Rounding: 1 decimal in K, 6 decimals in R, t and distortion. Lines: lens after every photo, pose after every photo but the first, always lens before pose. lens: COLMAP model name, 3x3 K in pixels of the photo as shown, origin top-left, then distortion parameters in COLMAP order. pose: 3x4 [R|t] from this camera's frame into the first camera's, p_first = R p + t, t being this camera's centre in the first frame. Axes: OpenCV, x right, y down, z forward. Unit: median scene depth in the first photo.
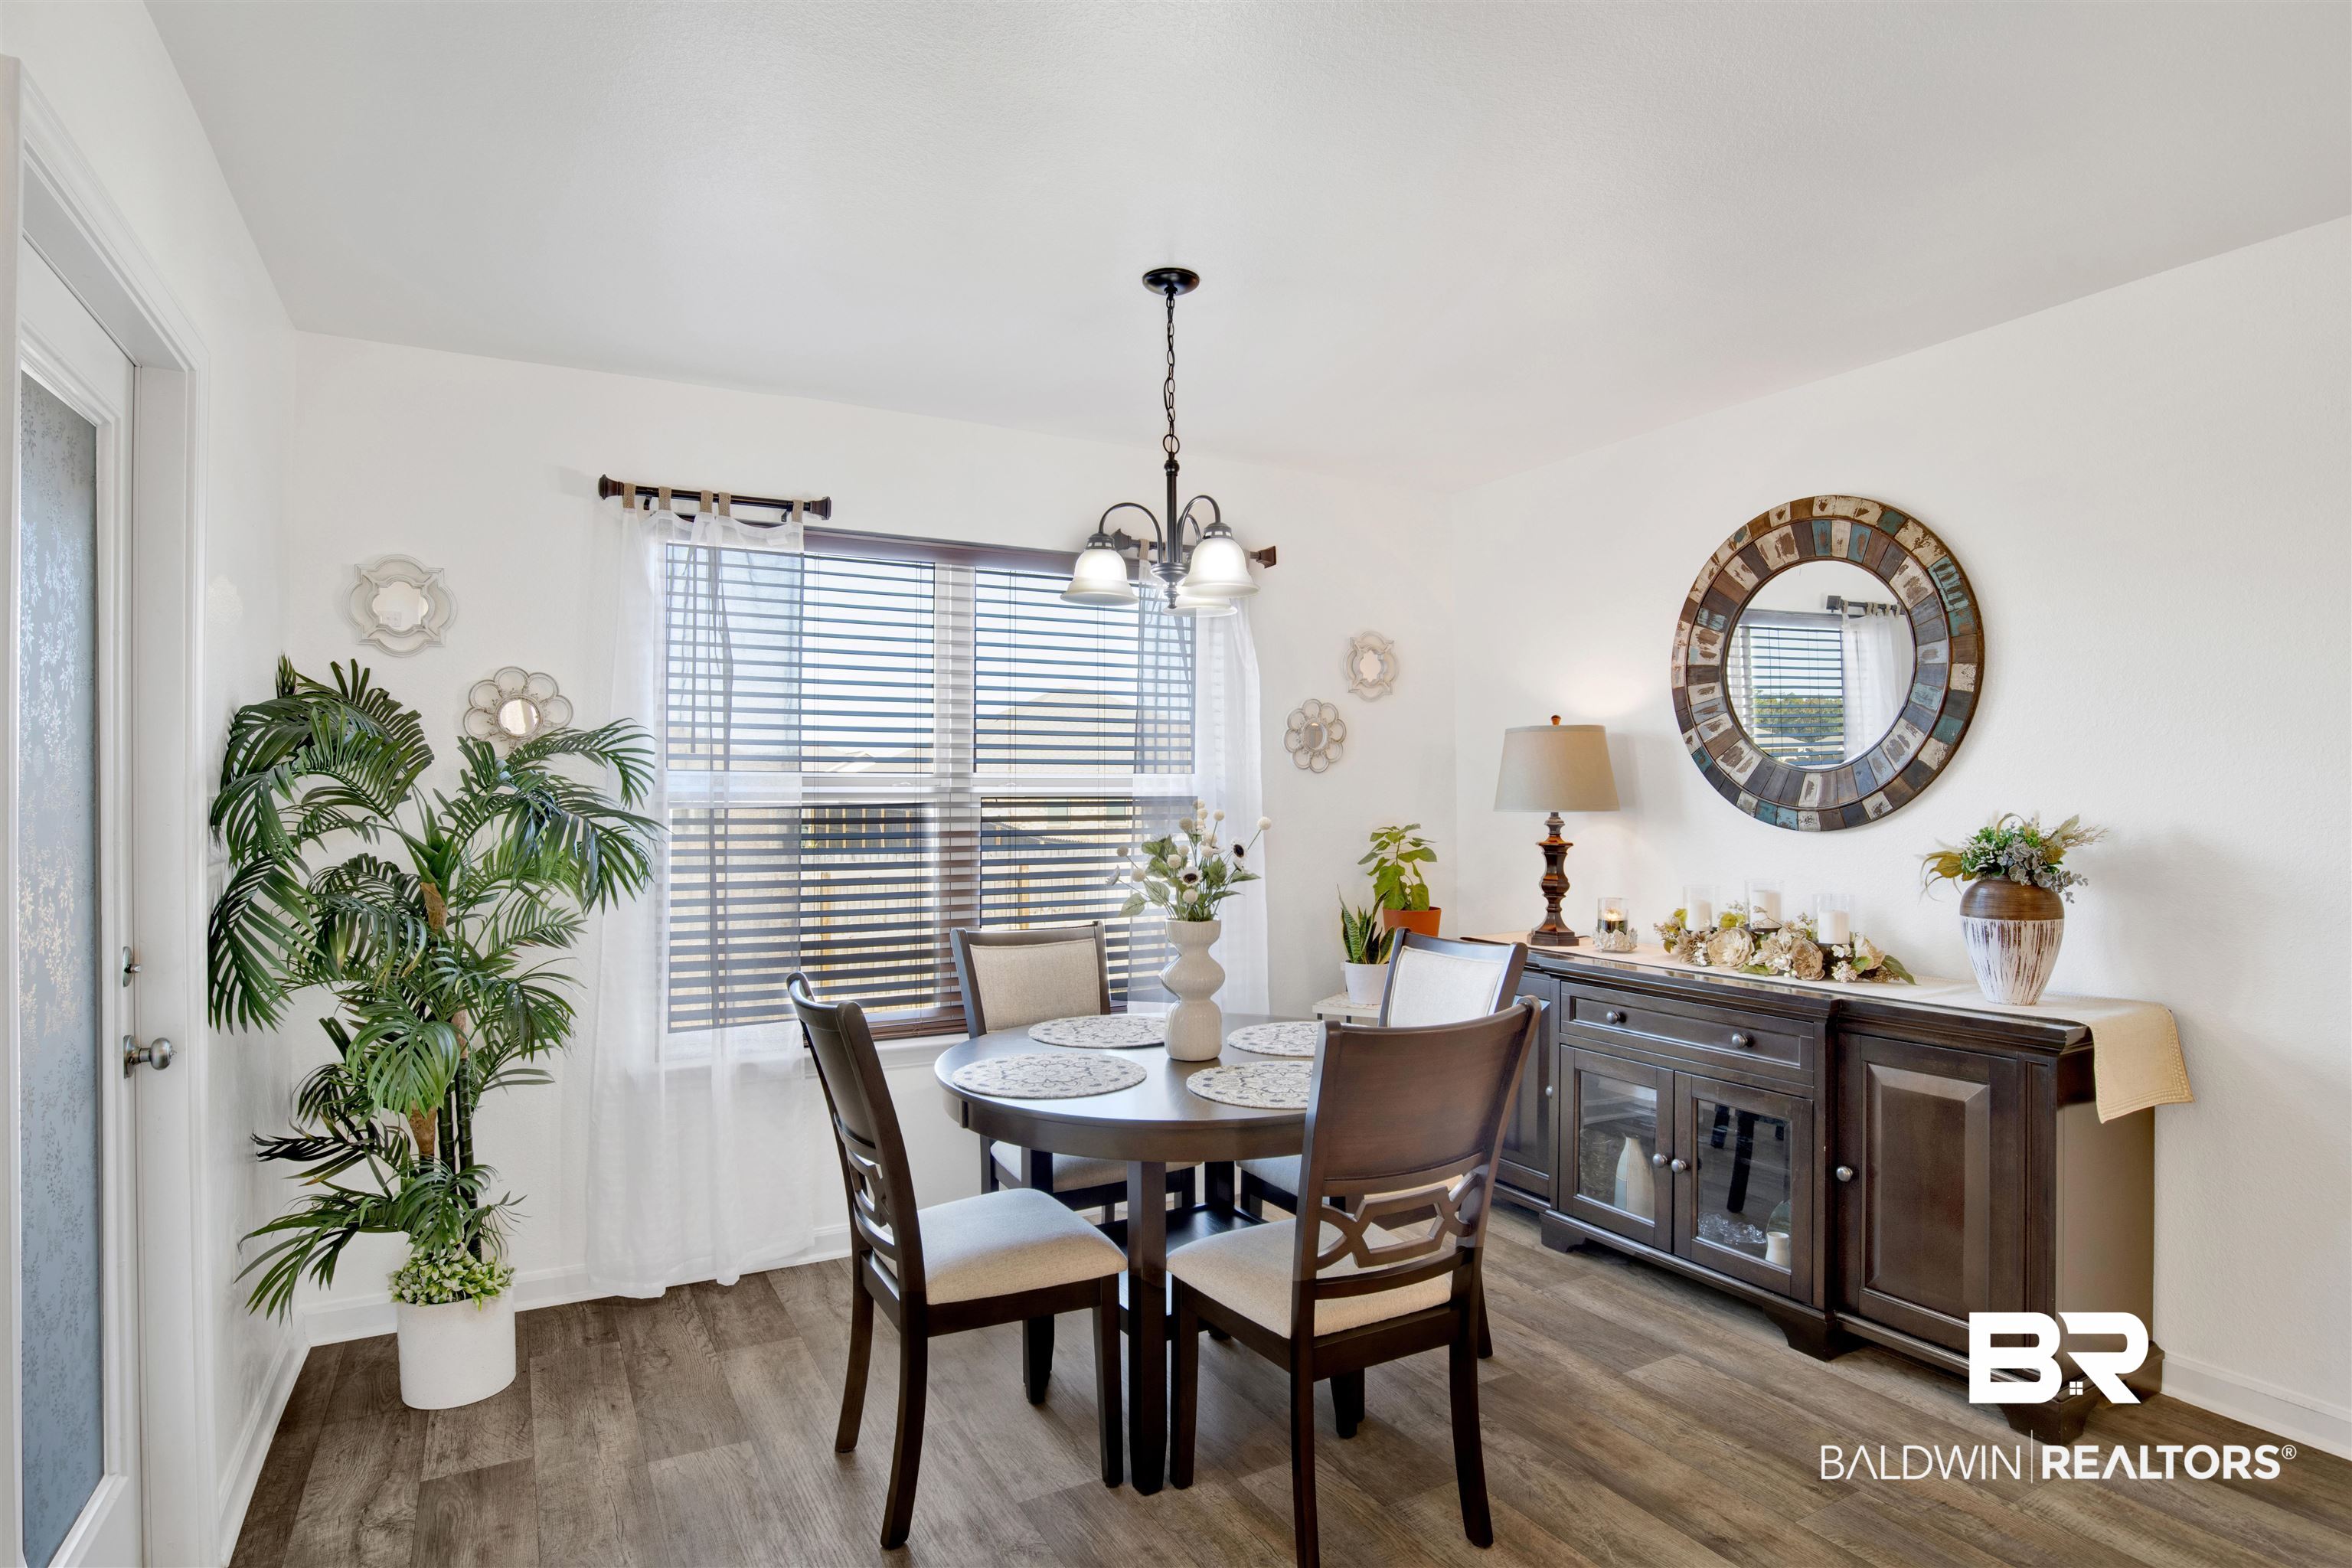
lens RADIAL K [[1248.9, 0, 1172.7], [0, 1248.9, 788.0], [0, 0, 1]] dist [-0.058163, 0.010593]
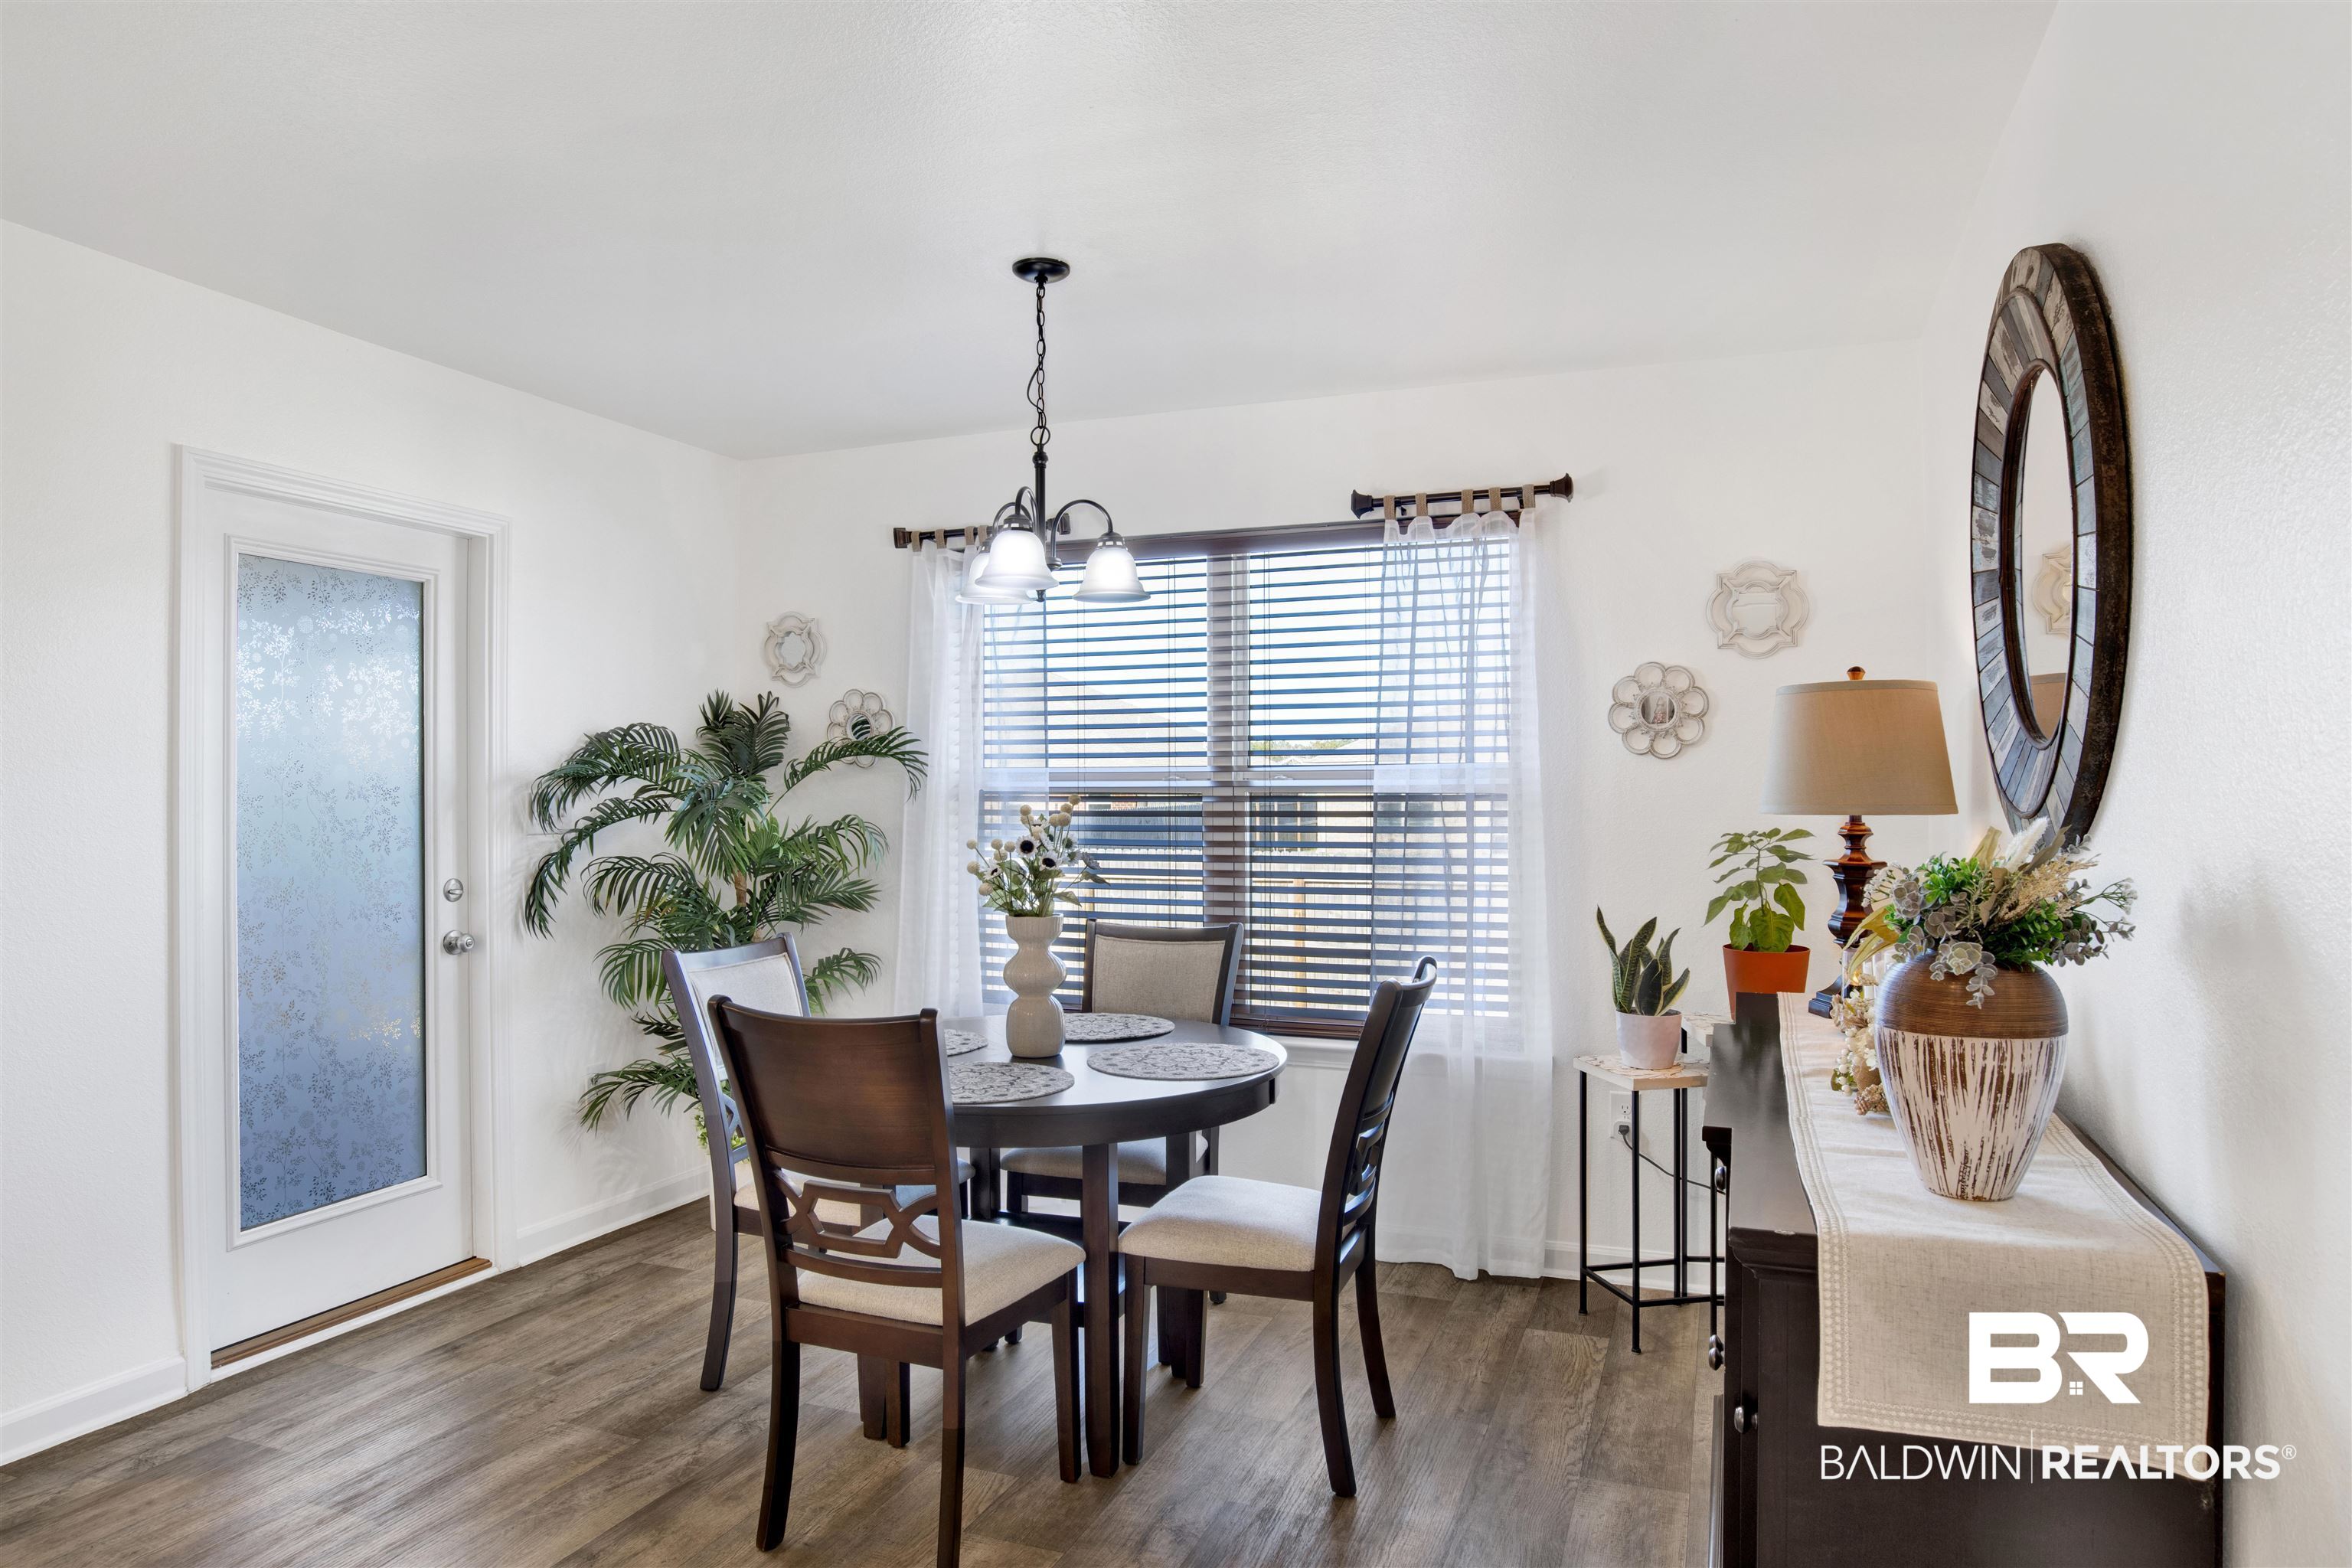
lens RADIAL K [[1378.0, 0, 1166.8], [0, 1378.0, 796.7], [0, 0, 1]] dist [-0.060119, -0.001923]
pose [[0.646122, 0.003851, -0.763224, 0.711634], [0.005311, 0.999940, 0.009541, 0.001734], [0.763215, -0.010218, 0.646063, 0.298862]]
